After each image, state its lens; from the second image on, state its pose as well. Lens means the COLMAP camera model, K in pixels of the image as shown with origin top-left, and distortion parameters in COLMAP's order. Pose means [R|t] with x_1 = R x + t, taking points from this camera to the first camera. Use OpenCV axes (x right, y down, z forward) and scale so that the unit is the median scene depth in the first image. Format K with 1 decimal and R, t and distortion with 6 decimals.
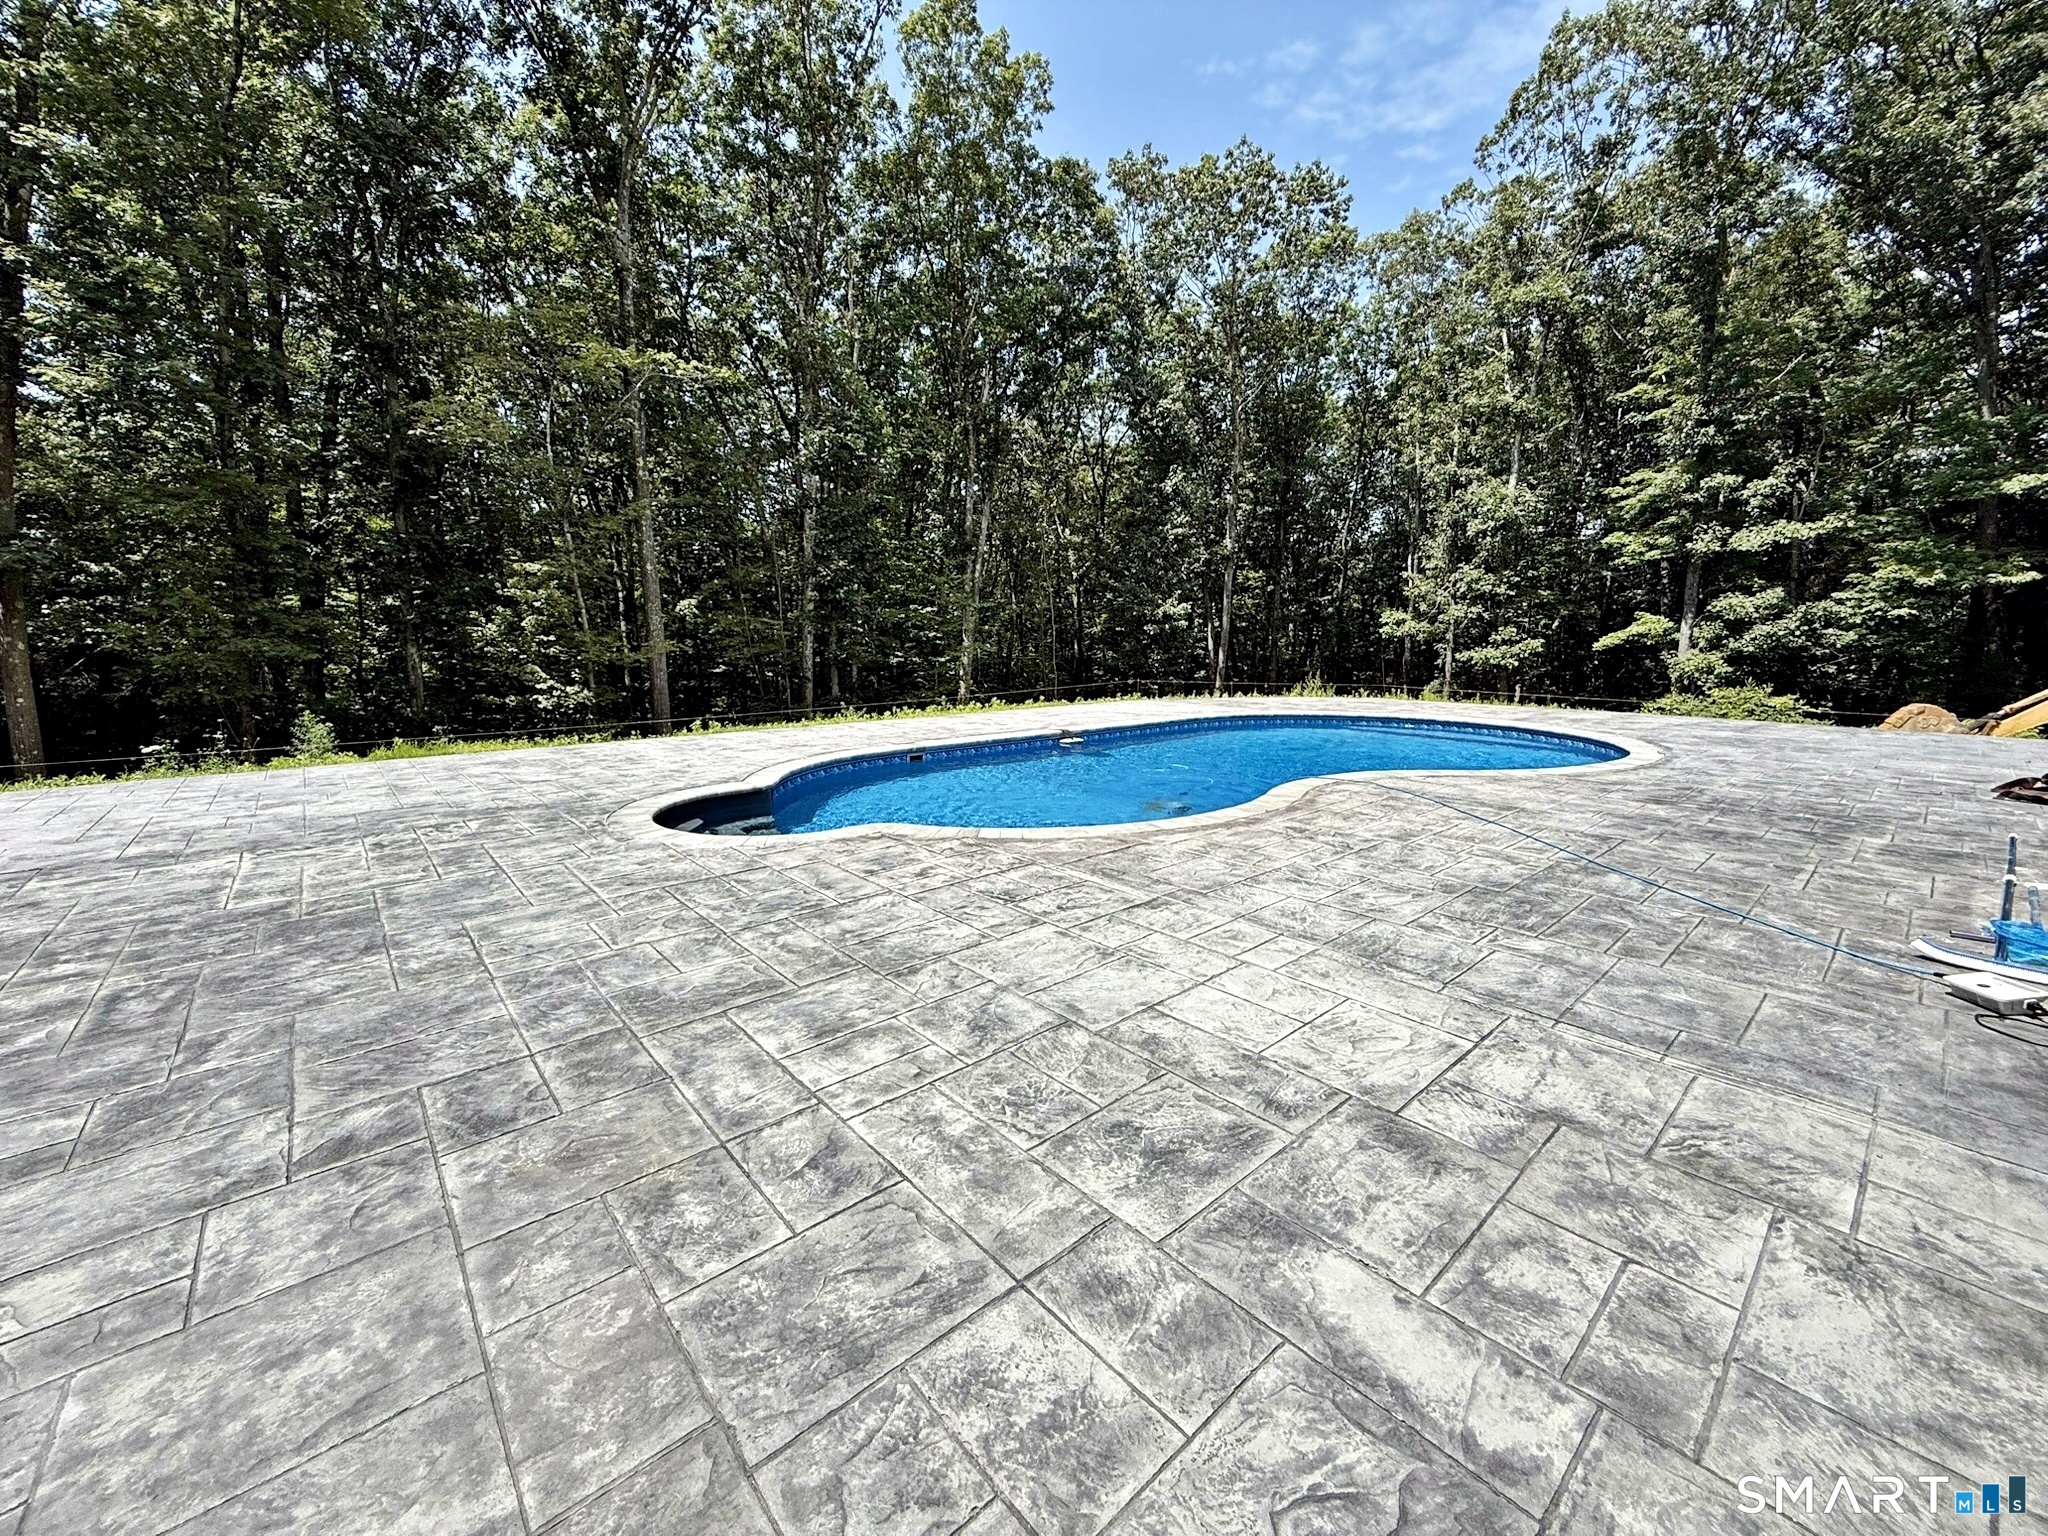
lens RADIAL K [[817.6, 0, 1021.6], [0, 817.6, 765.4], [0, 0, 1]] dist [-0.001051, -0.000099]
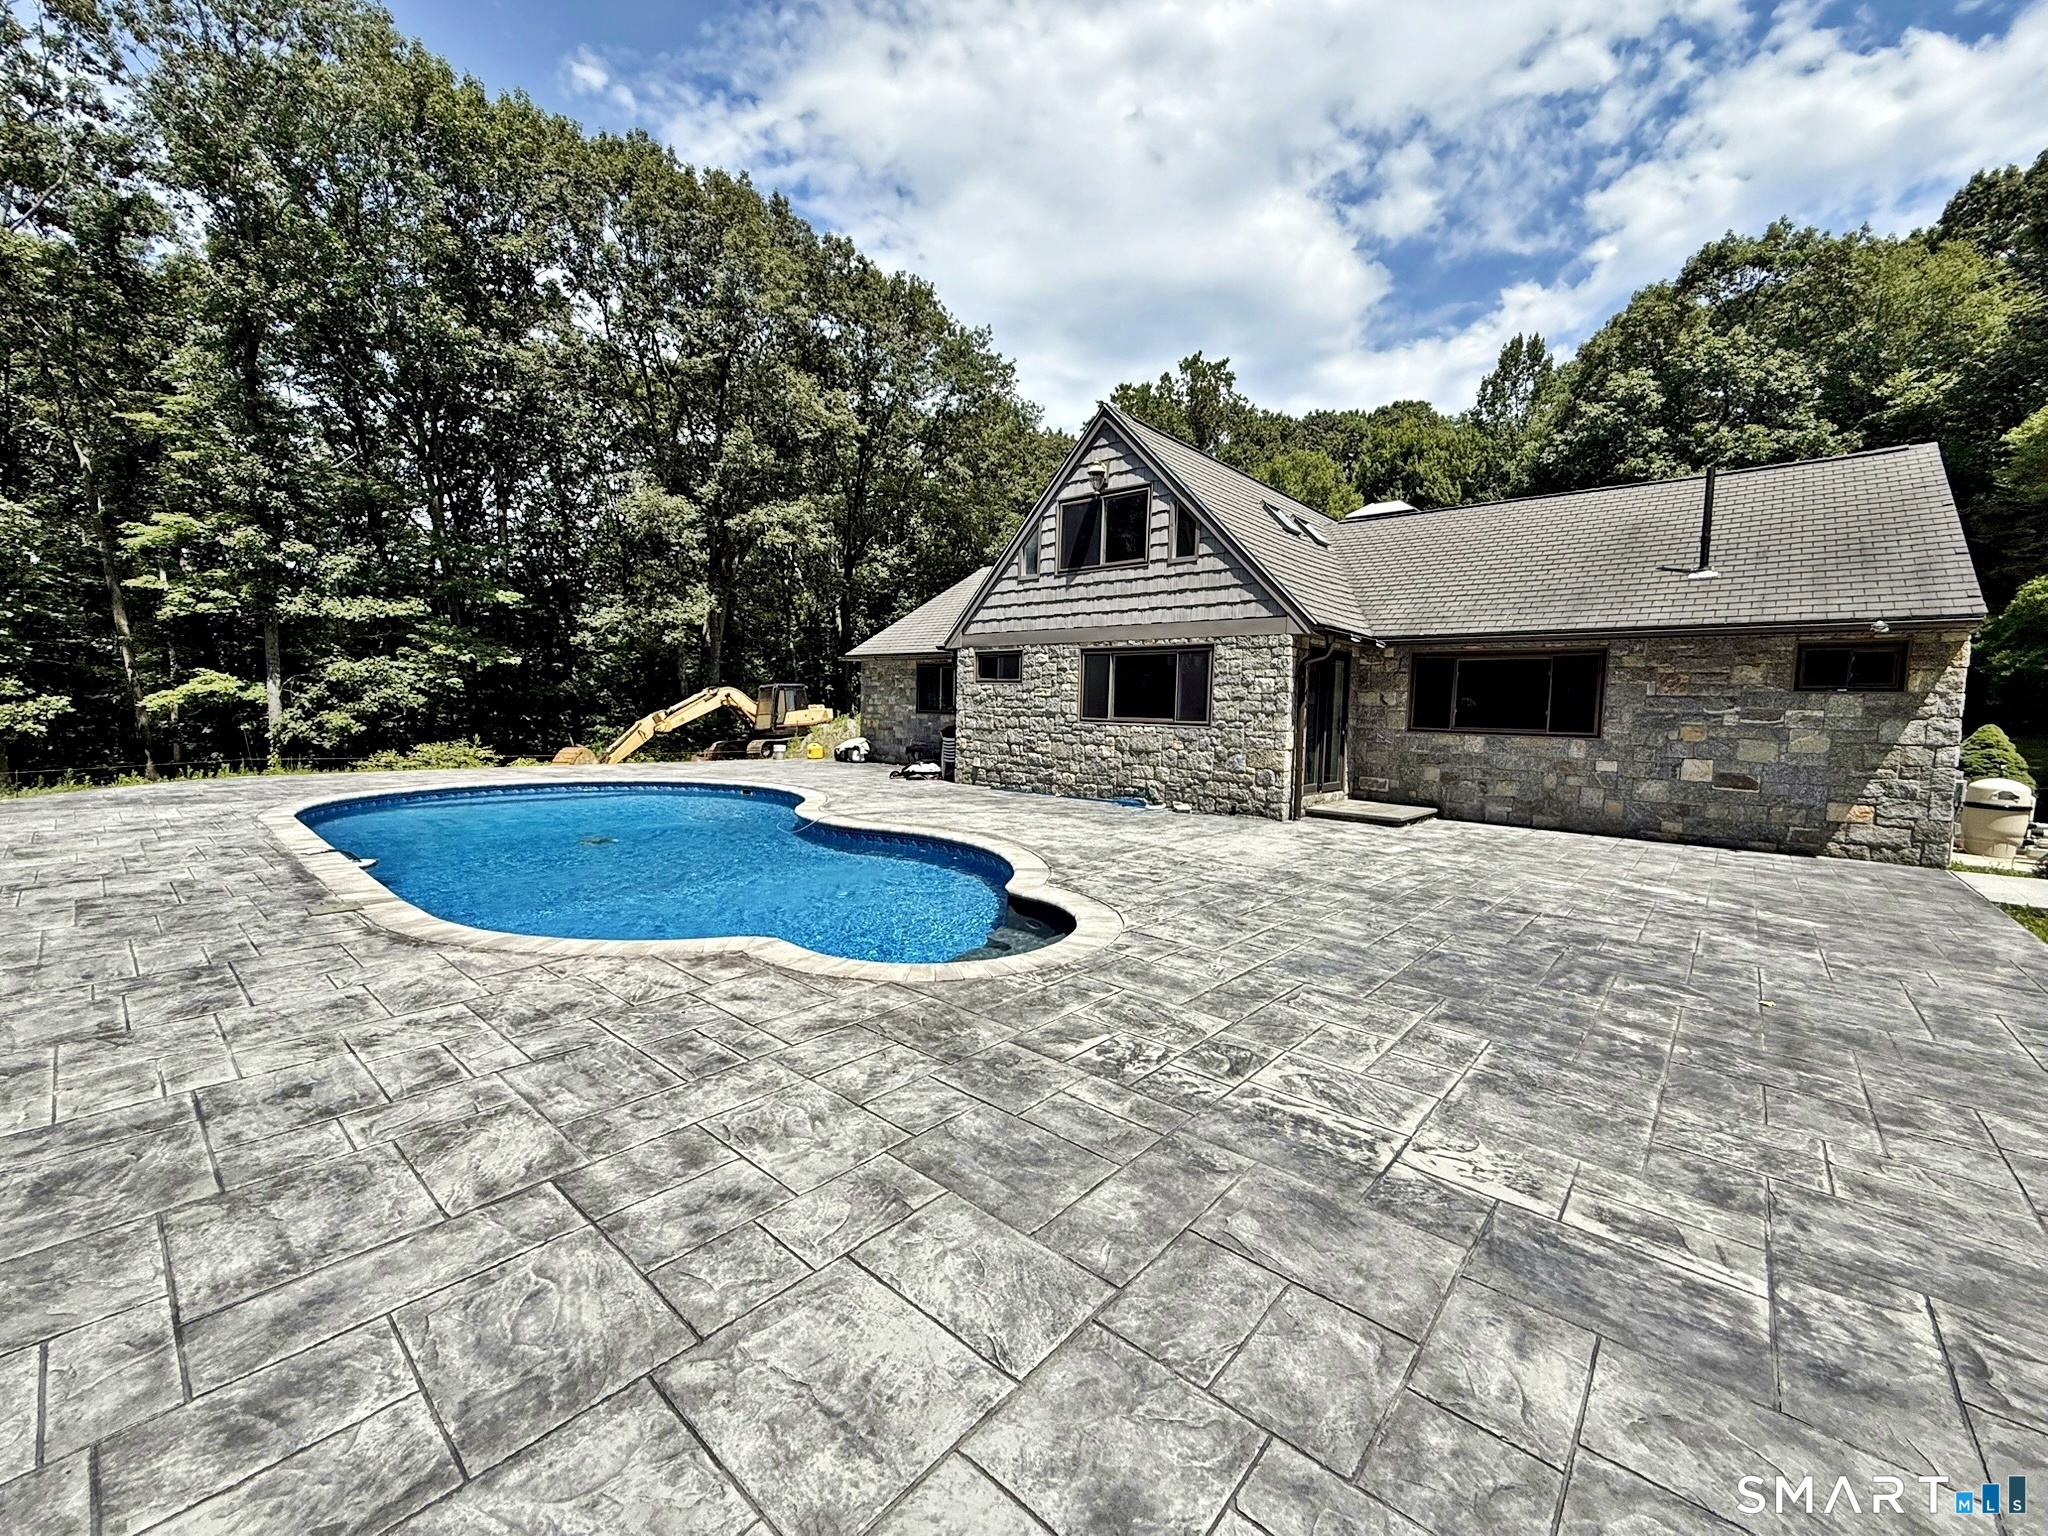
lens RADIAL K [[817.6, 0, 1021.8], [0, 817.6, 768.7], [0, 0, 1]] dist [-0.001051, -0.000099]
pose [[-0.137291, -0.072573, 0.987869, -1.706569], [0.133779, 0.986816, 0.091087, -0.248819], [-0.981455, 0.144661, -0.125772, 1.523671]]
